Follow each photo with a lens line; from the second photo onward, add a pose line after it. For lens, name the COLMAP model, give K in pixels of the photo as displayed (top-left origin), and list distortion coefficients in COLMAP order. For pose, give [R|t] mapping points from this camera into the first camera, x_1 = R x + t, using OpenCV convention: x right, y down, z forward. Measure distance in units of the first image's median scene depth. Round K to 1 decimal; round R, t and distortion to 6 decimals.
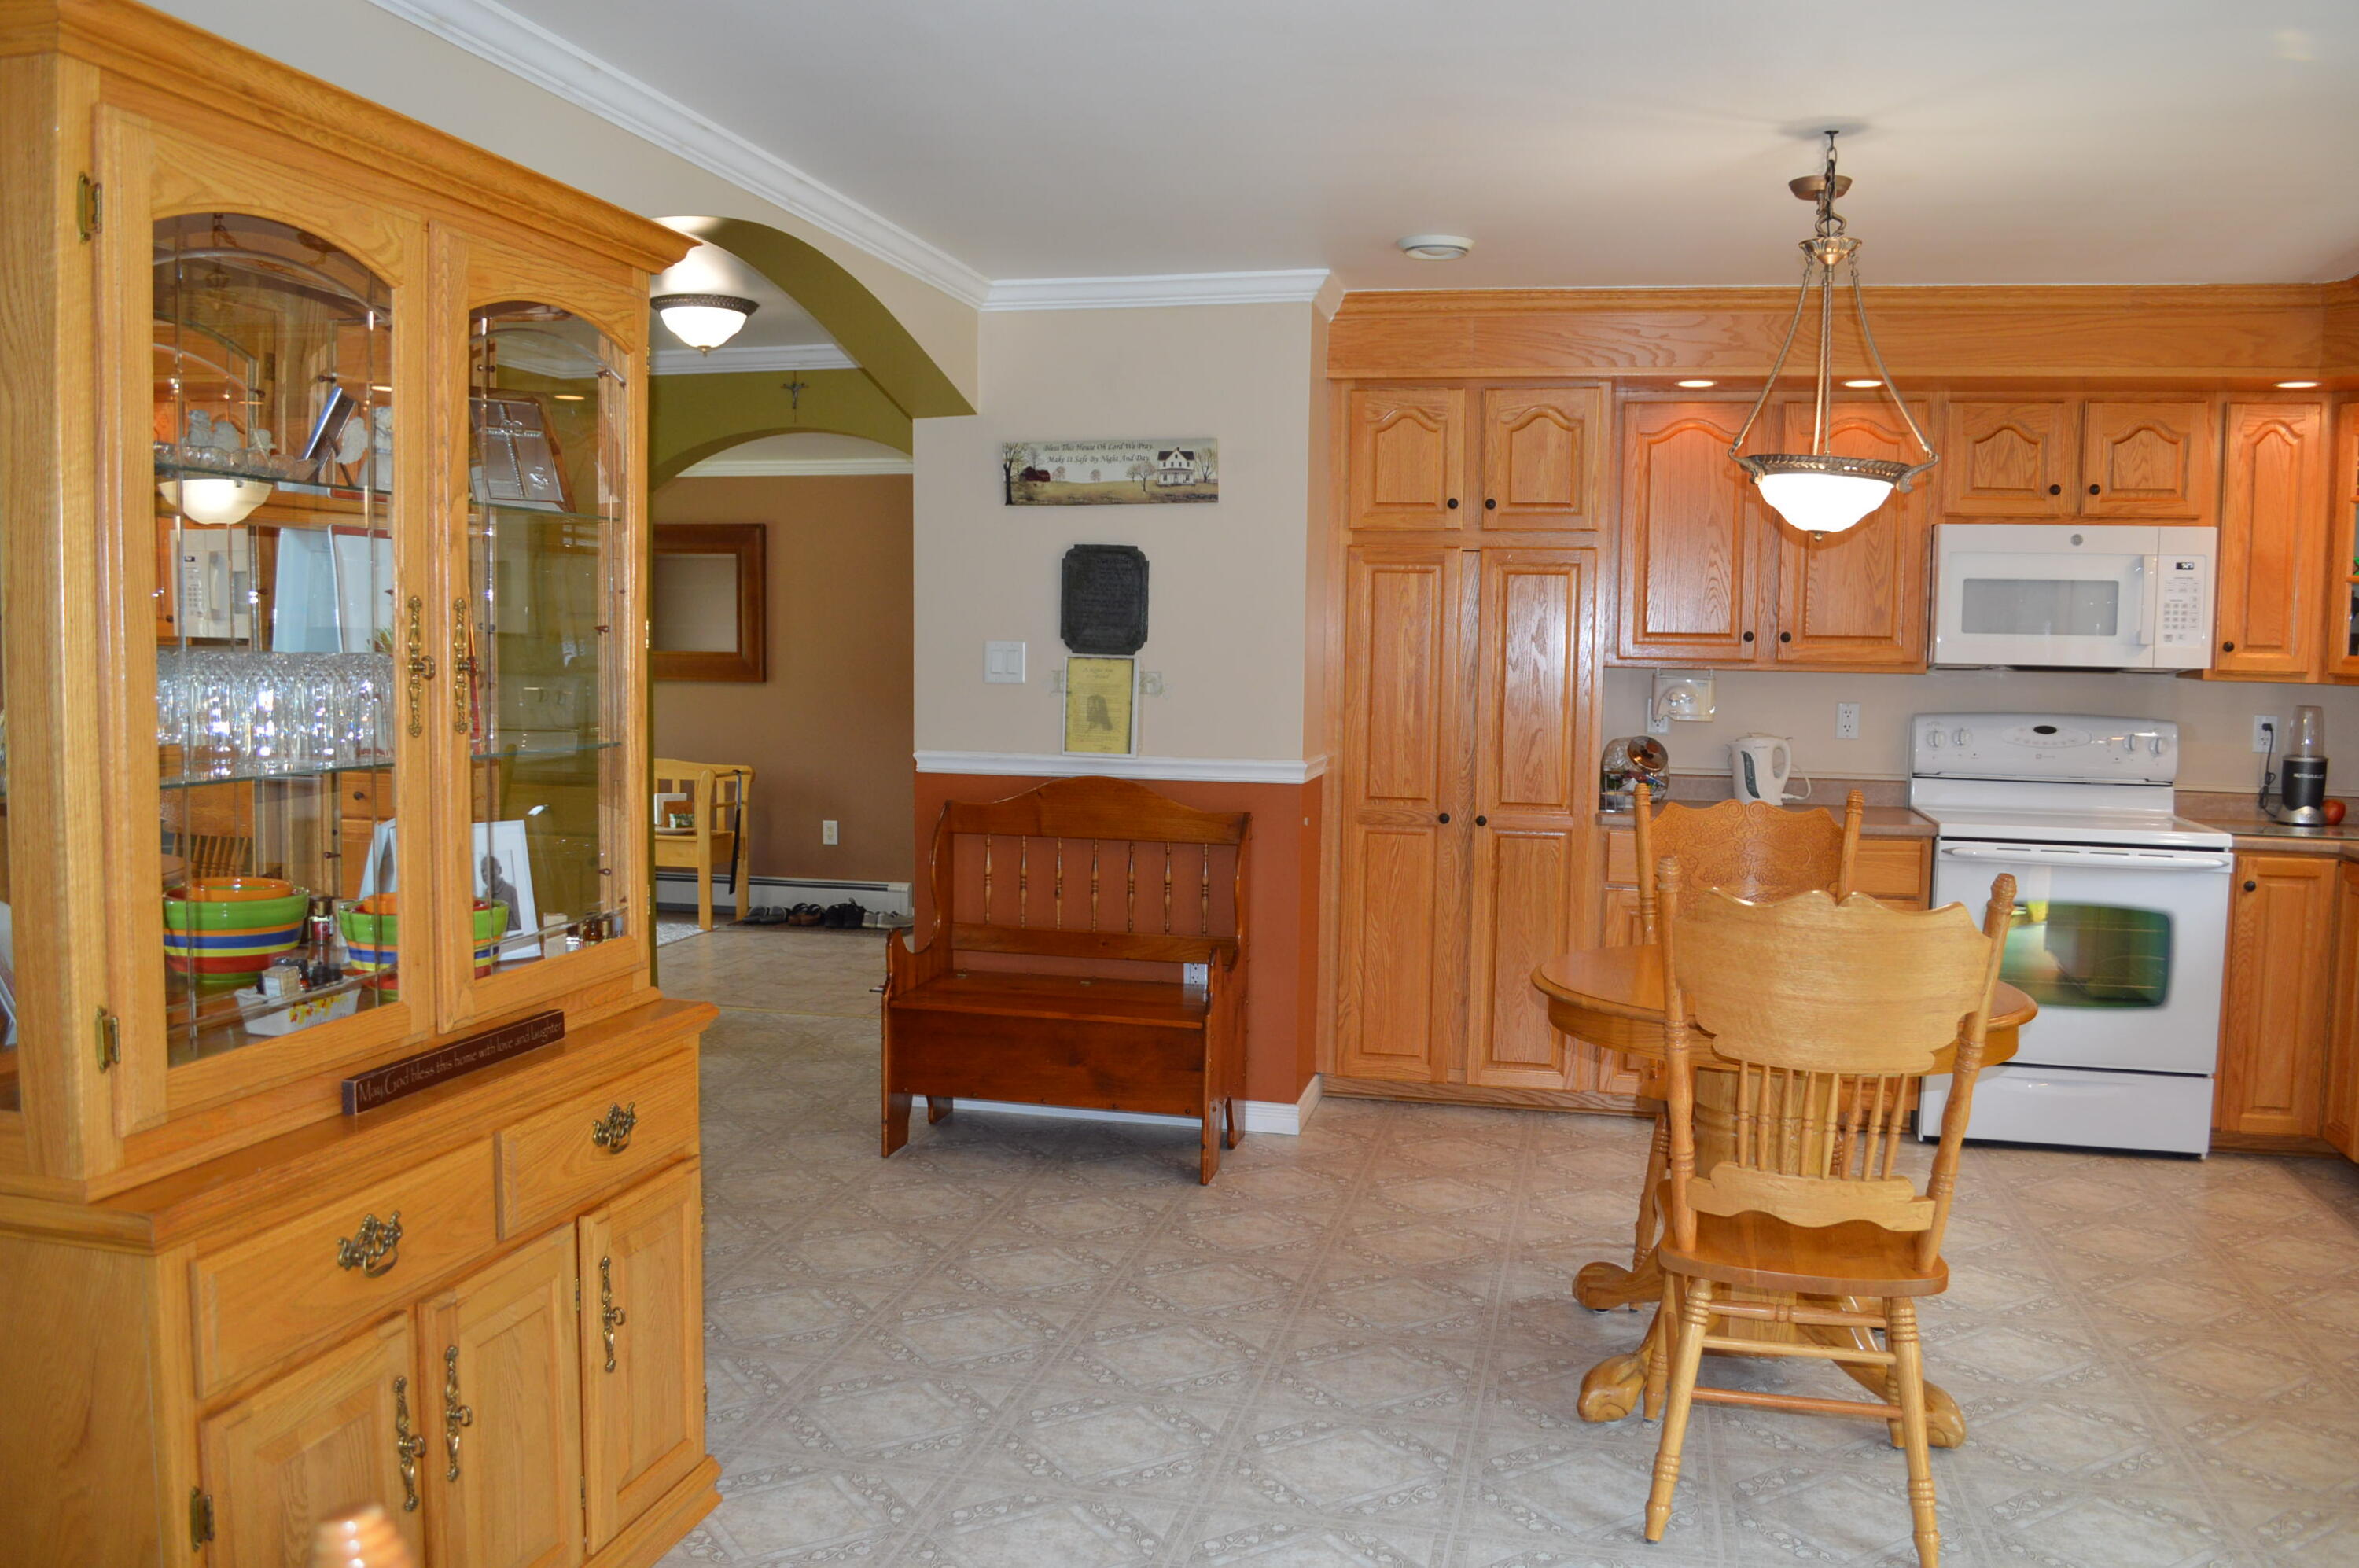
lens RADIAL K [[1872.2, 0, 1179.5], [0, 1872.2, 784.0], [0, 0, 1]] dist [-0.080816, 0.002135]
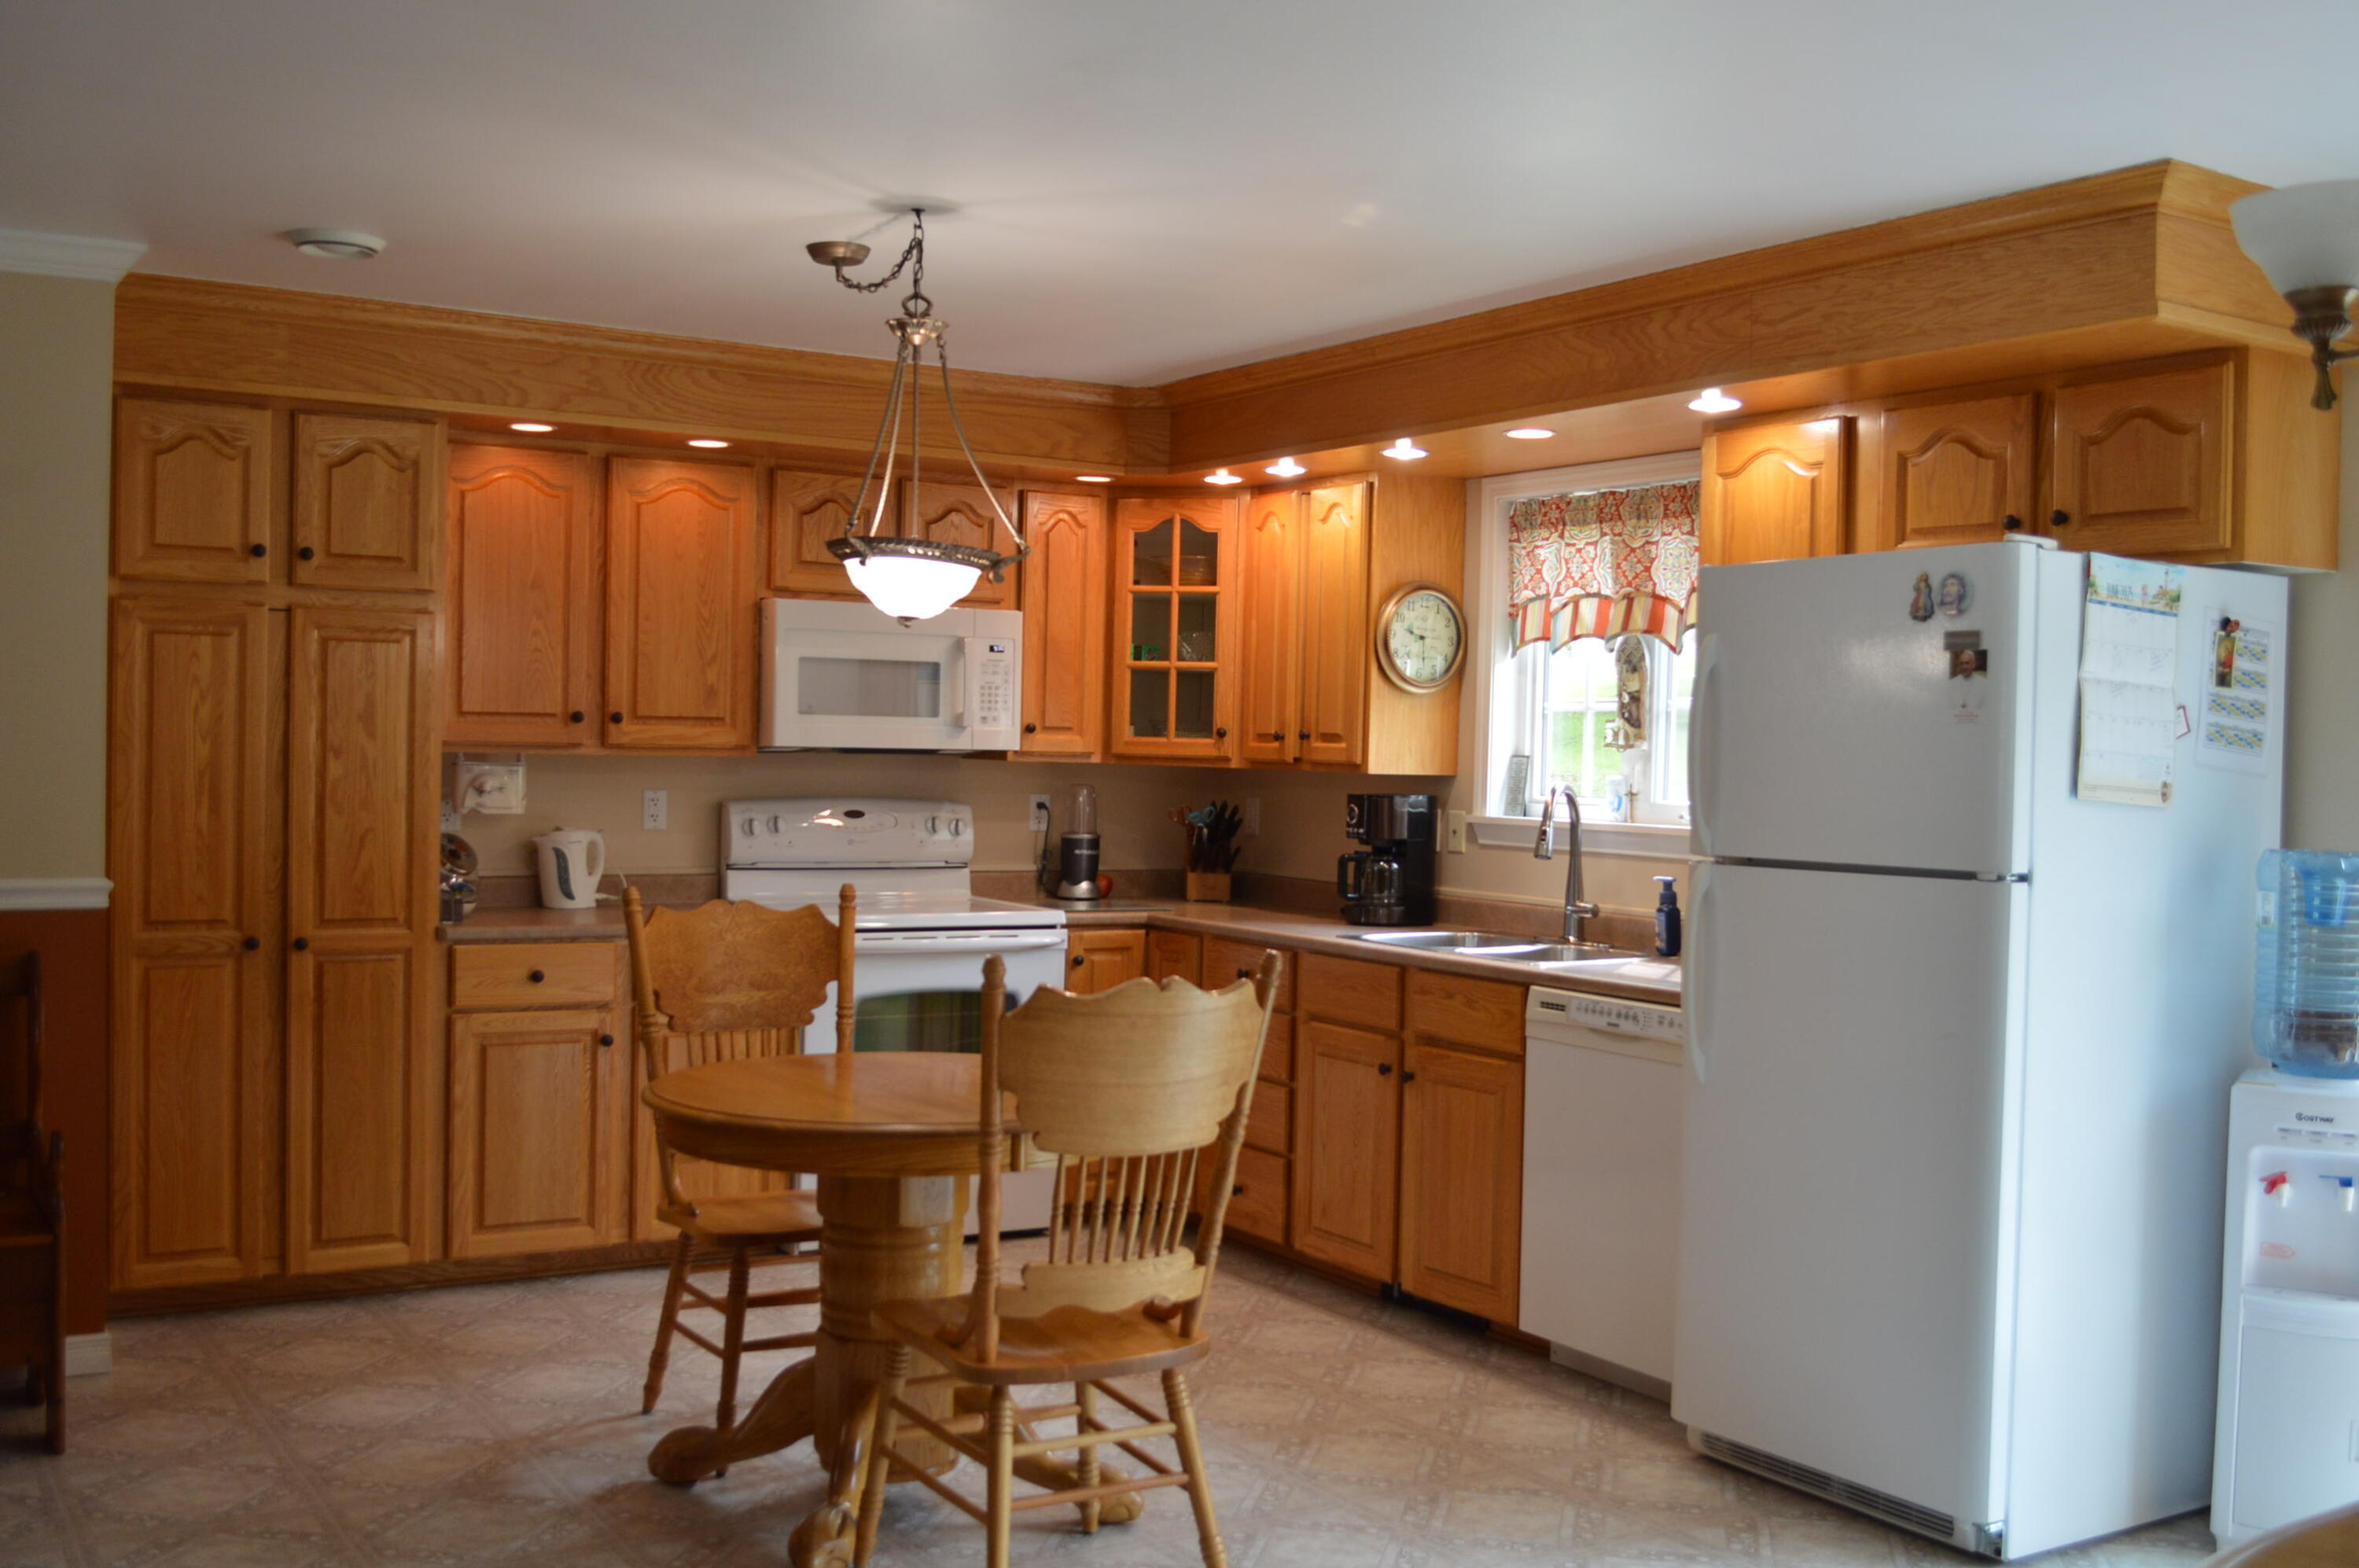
lens RADIAL K [[2281.7, 0, 1179.5], [0, 2281.7, 784.0], [0, 0, 1]] dist [-0.063507, -0.016217]
pose [[0.701807, -0.013538, 0.712238, -0.270942], [0.043716, 0.998754, -0.024091, -0.009428], [-0.711024, 0.048043, 0.701524, 0.043005]]
